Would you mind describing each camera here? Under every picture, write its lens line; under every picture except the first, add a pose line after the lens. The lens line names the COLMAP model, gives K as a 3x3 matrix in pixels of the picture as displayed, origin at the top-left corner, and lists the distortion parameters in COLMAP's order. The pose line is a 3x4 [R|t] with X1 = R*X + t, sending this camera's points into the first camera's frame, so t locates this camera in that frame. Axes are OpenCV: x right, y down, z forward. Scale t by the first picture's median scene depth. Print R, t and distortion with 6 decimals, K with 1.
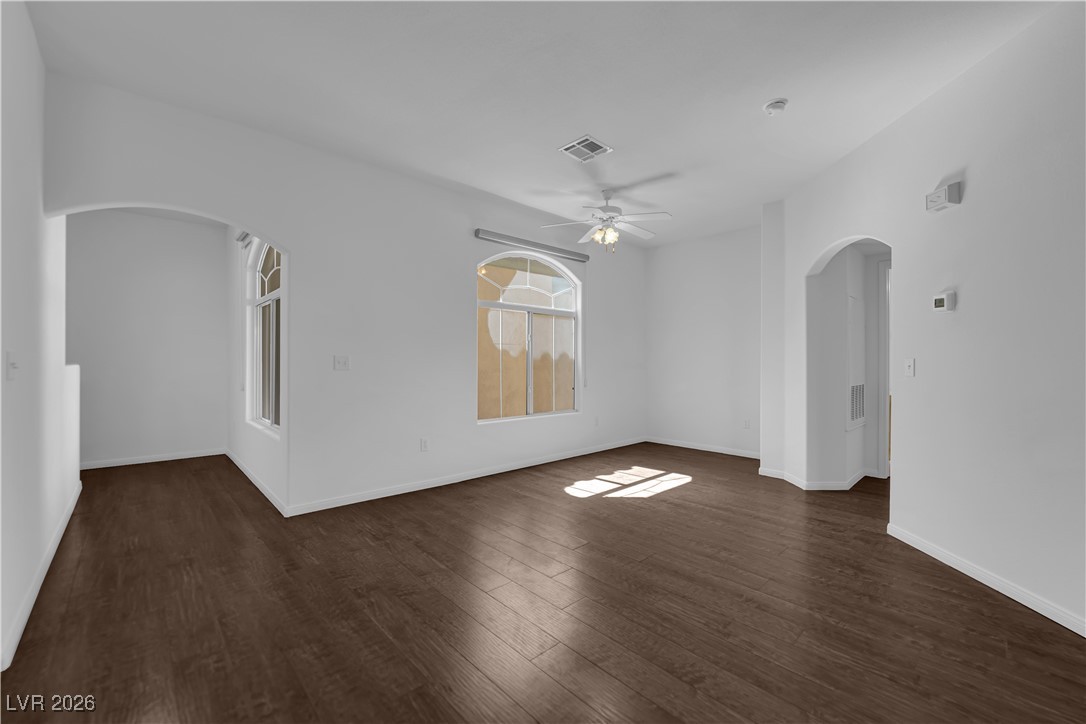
lens RADIAL K [[439.1, 0, 543.0], [0, 439.1, 362.0], [0, 0, 1]] dist [-0.011944, -0.000025]
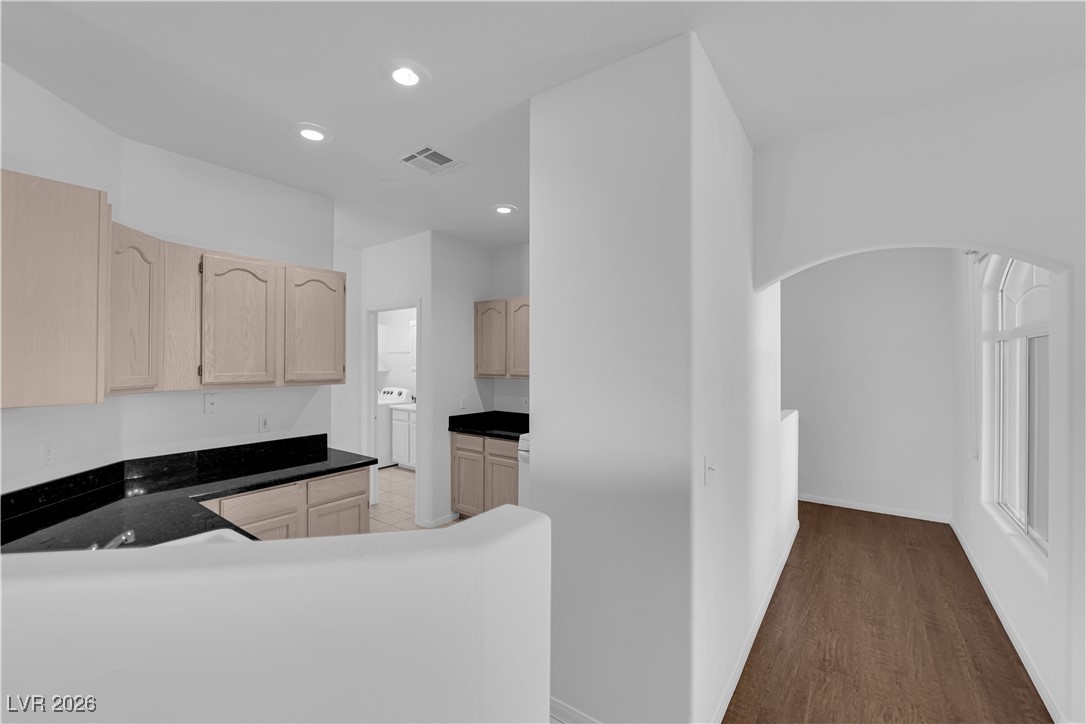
lens RADIAL K [[439.1, 0, 543.0], [0, 439.1, 362.0], [0, 0, 1]] dist [-0.011944, -0.000025]
pose [[0.186935, -0.009830, -0.982323, -0.131120], [-0.008639, 0.999895, -0.011650, -0.095543], [0.982334, 0.010664, 0.186831, 0.181381]]
